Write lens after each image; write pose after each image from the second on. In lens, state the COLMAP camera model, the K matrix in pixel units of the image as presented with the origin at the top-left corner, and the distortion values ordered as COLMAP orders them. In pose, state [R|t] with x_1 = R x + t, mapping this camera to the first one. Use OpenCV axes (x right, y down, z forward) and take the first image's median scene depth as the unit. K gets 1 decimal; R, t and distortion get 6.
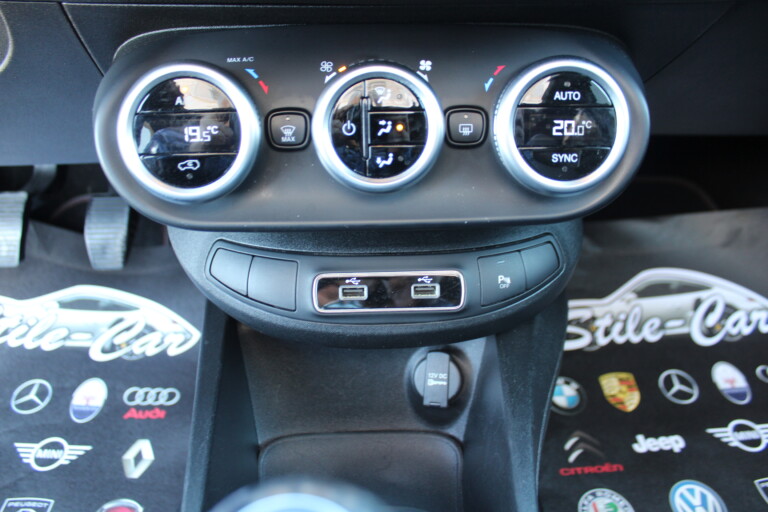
lens RADIAL K [[697.8, 0, 386.4], [0, 697.8, 247.2], [0, 0, 1]] dist [-0.130943, 0.114526]
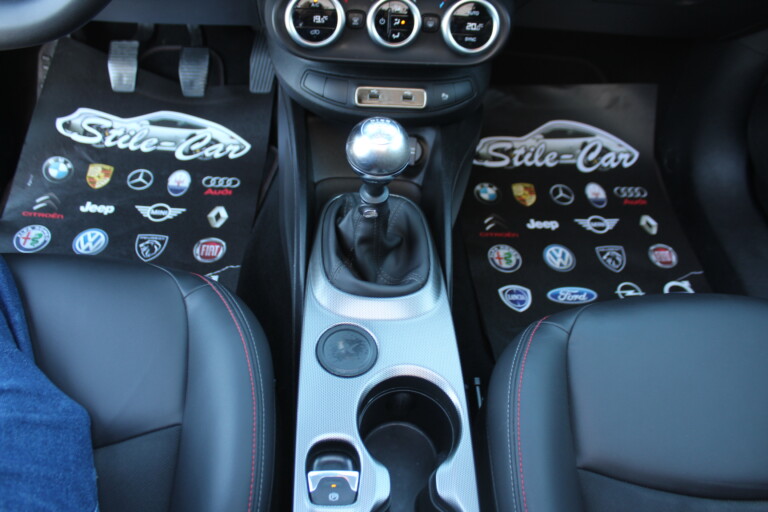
lens RADIAL K [[697.8, 0, 386.4], [0, 697.8, 247.2], [0, 0, 1]] dist [-0.130943, 0.114526]
pose [[0.997538, 0.051043, 0.048083, -0.043263], [-0.058773, 0.982592, 0.176236, 0.068195], [-0.038251, -0.178628, 0.983173, -0.571464]]
